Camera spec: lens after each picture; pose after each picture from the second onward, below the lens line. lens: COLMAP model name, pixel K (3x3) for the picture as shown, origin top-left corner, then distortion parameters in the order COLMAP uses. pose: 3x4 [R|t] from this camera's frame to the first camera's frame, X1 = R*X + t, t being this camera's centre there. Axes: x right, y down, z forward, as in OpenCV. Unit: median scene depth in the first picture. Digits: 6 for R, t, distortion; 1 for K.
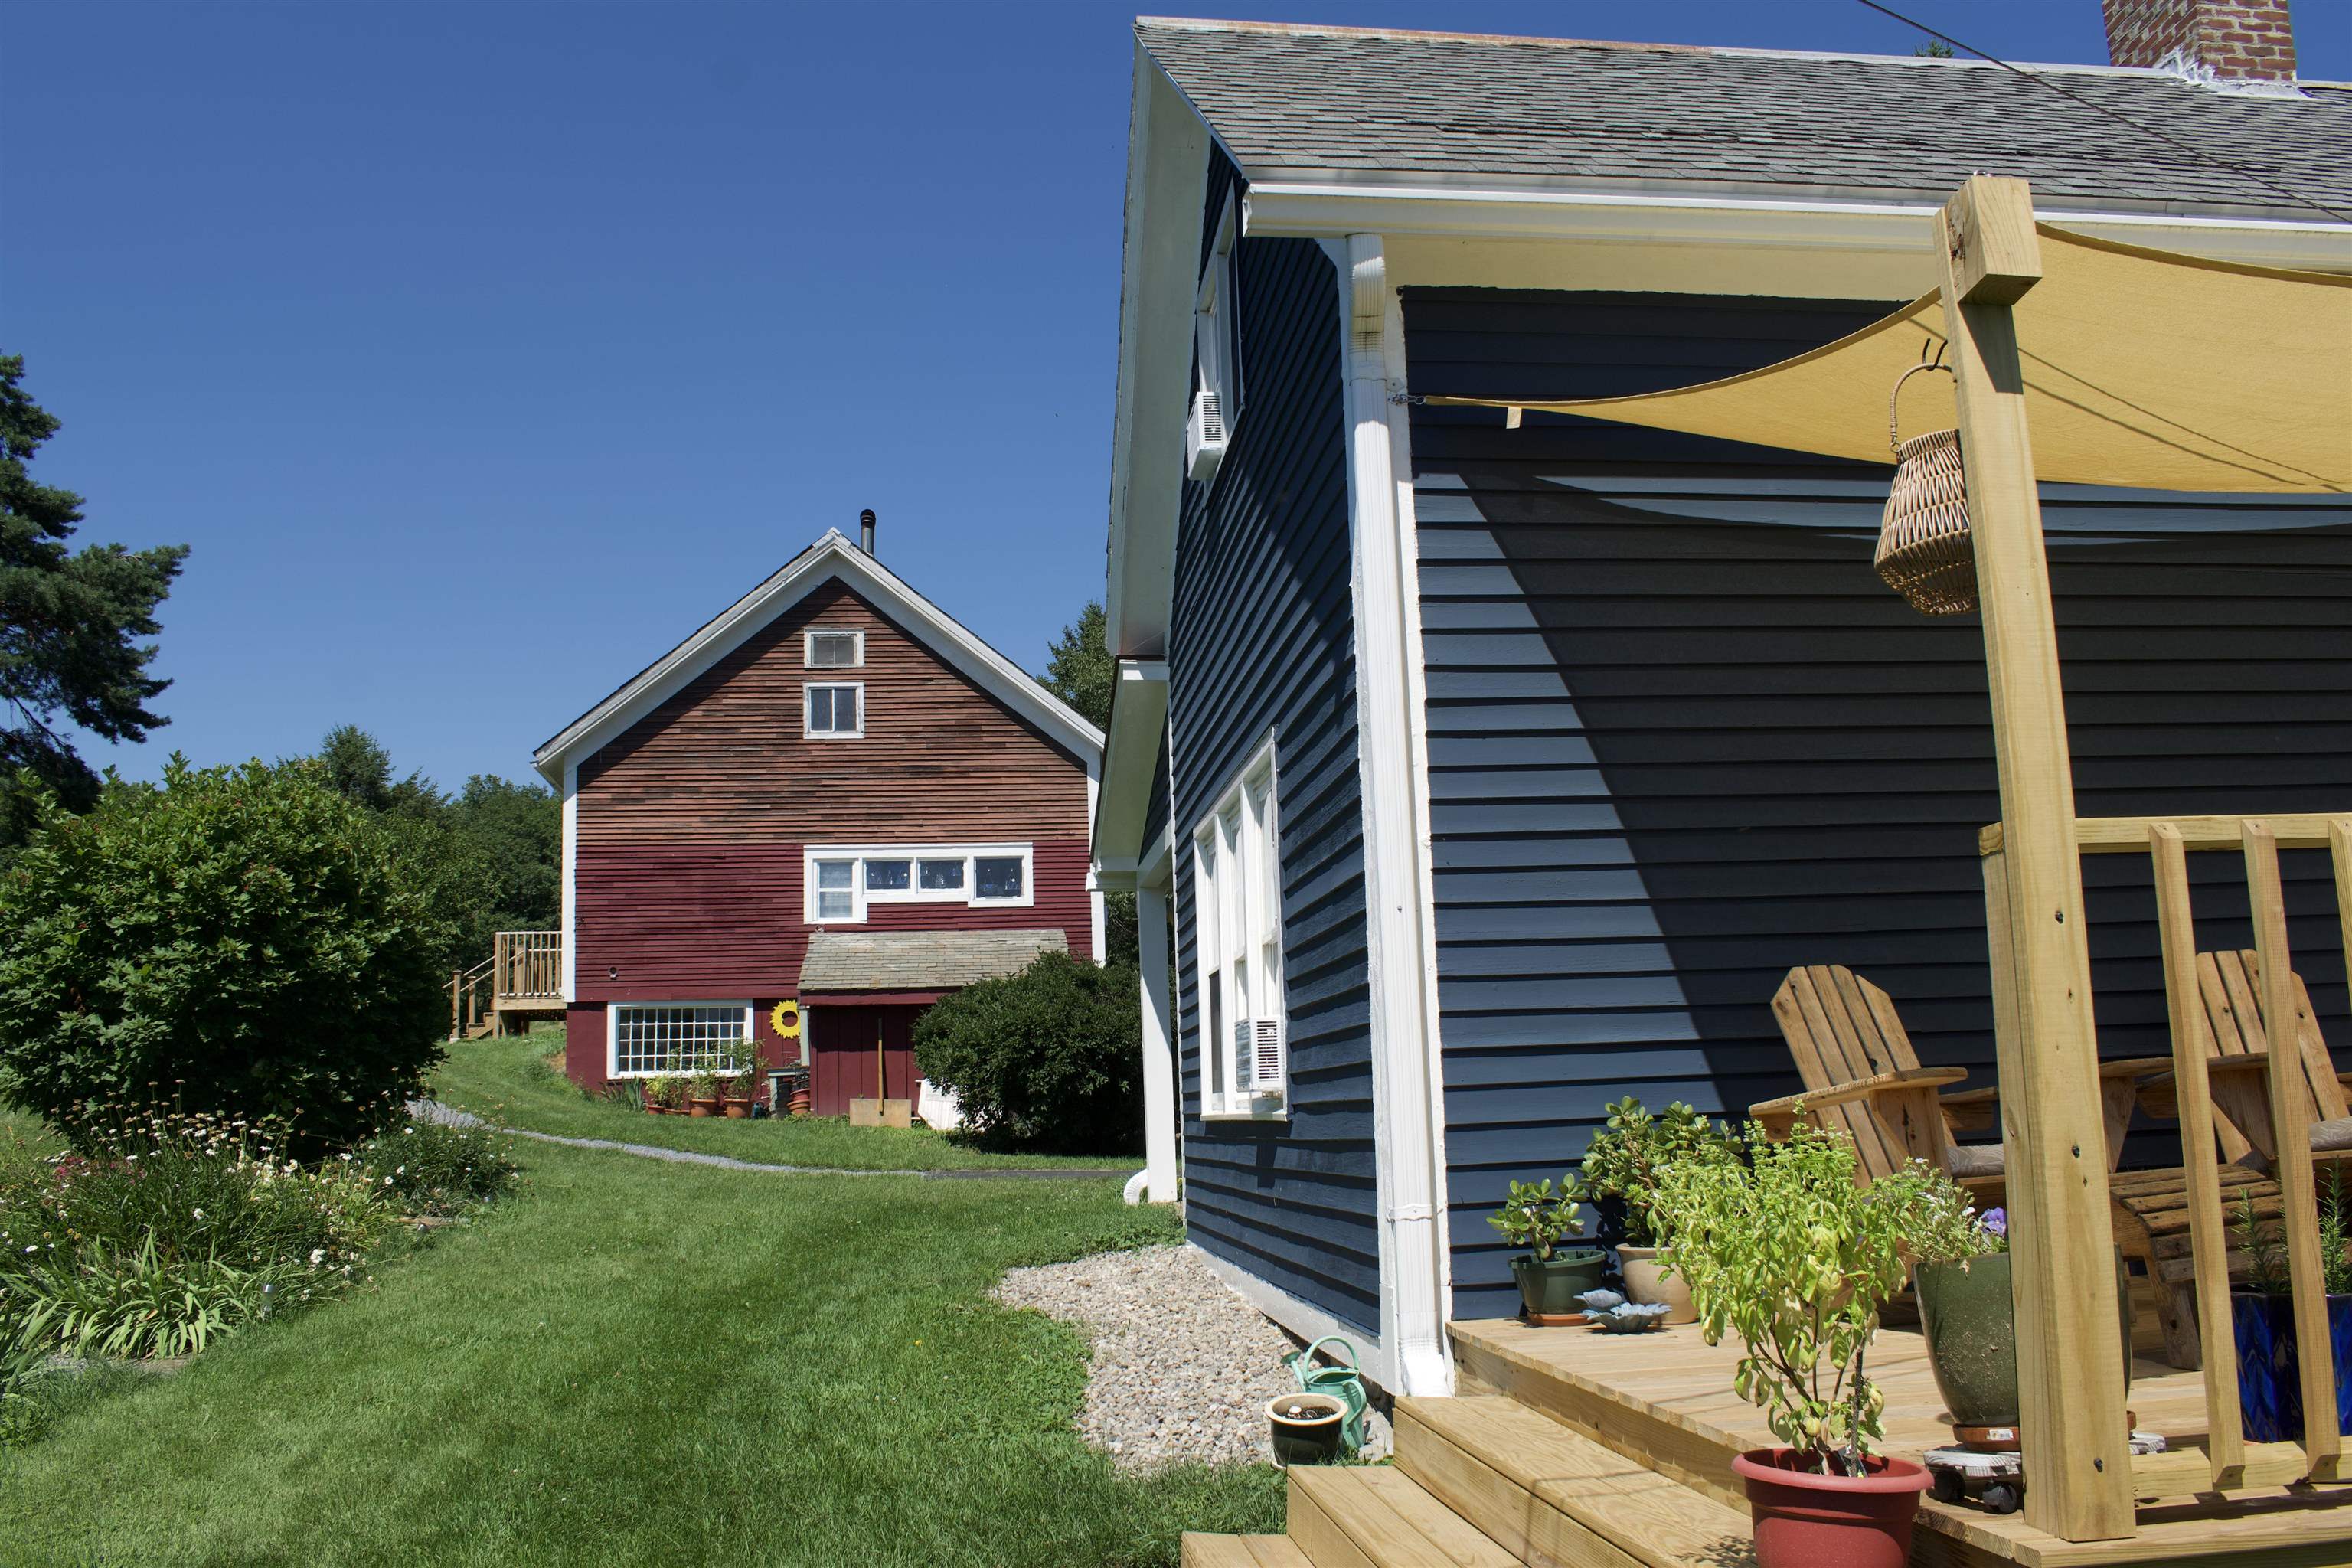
lens RADIAL K [[1971.5, 0, 1176.0], [0, 1971.5, 784.0], [0, 0, 1]] dist [-0.096941, 0.011204]
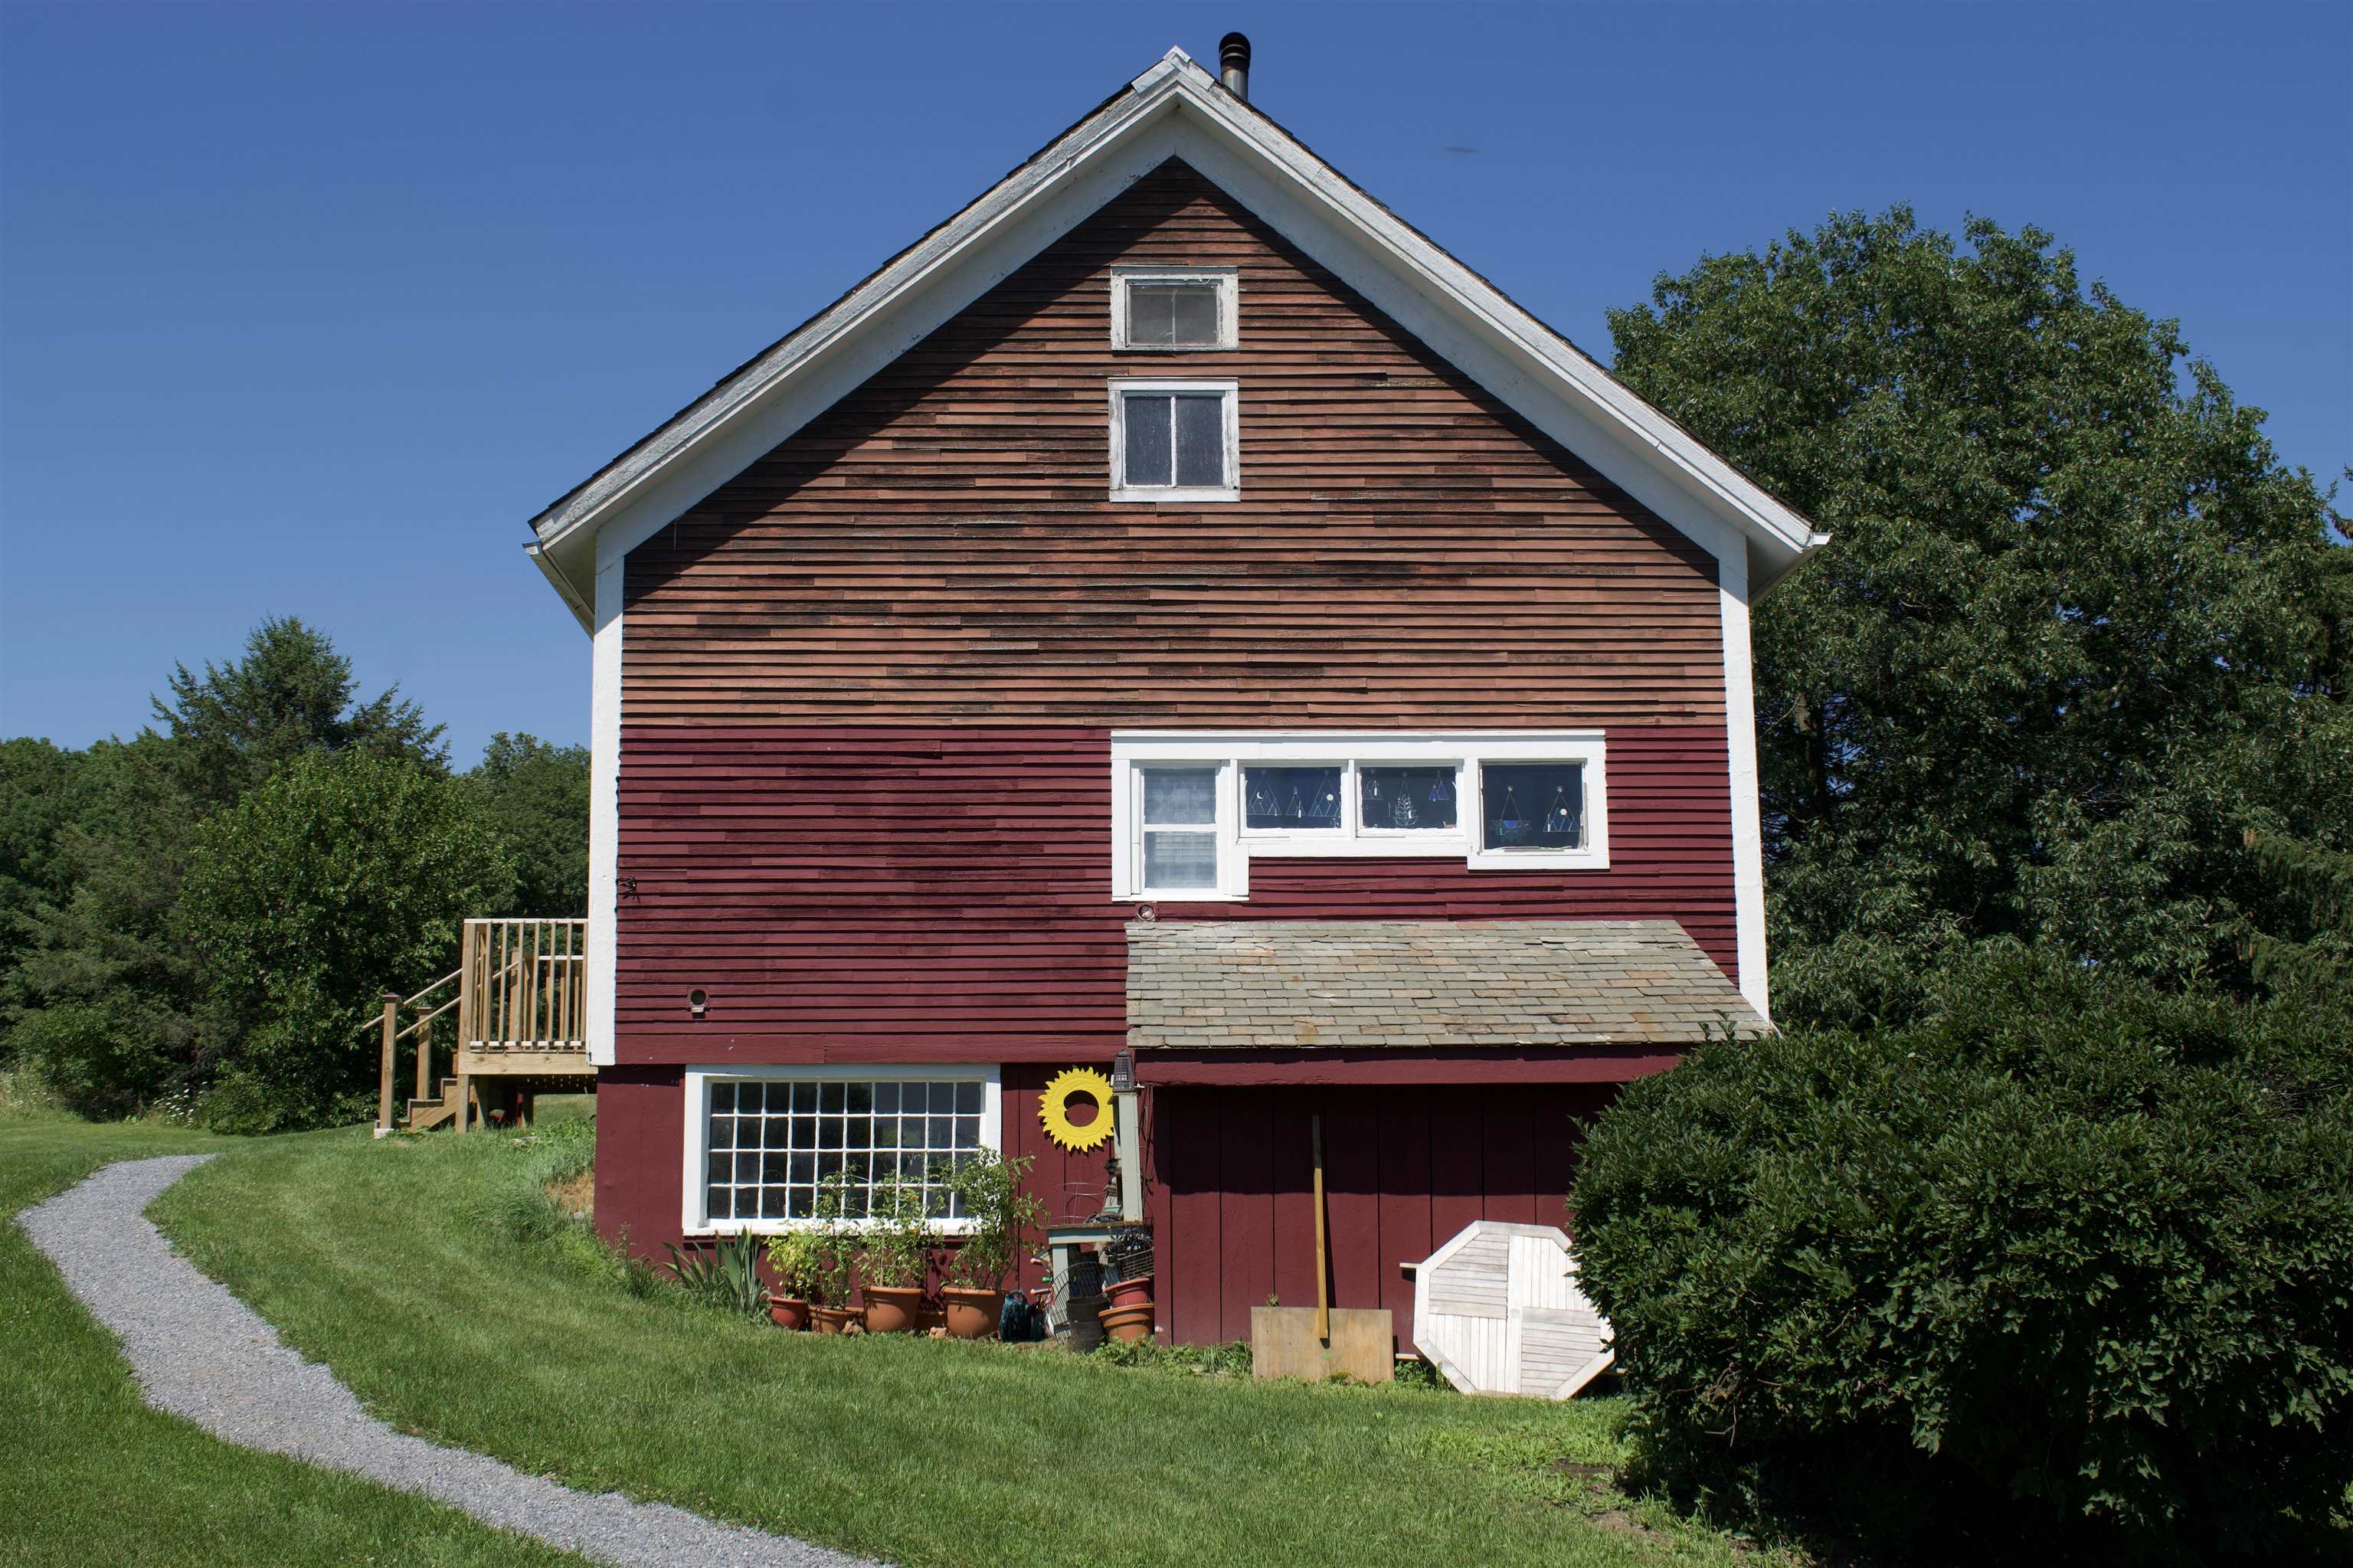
lens RADIAL K [[2590.2, 0, 1176.5], [0, 2590.2, 784.0], [0, 0, 1]] dist [-0.018778, -0.257075]
pose [[0.995610, 0.008749, -0.093184, -0.117379], [-0.008079, 0.999939, 0.007556, 0.038952], [0.093245, -0.006770, 0.995620, 0.396934]]
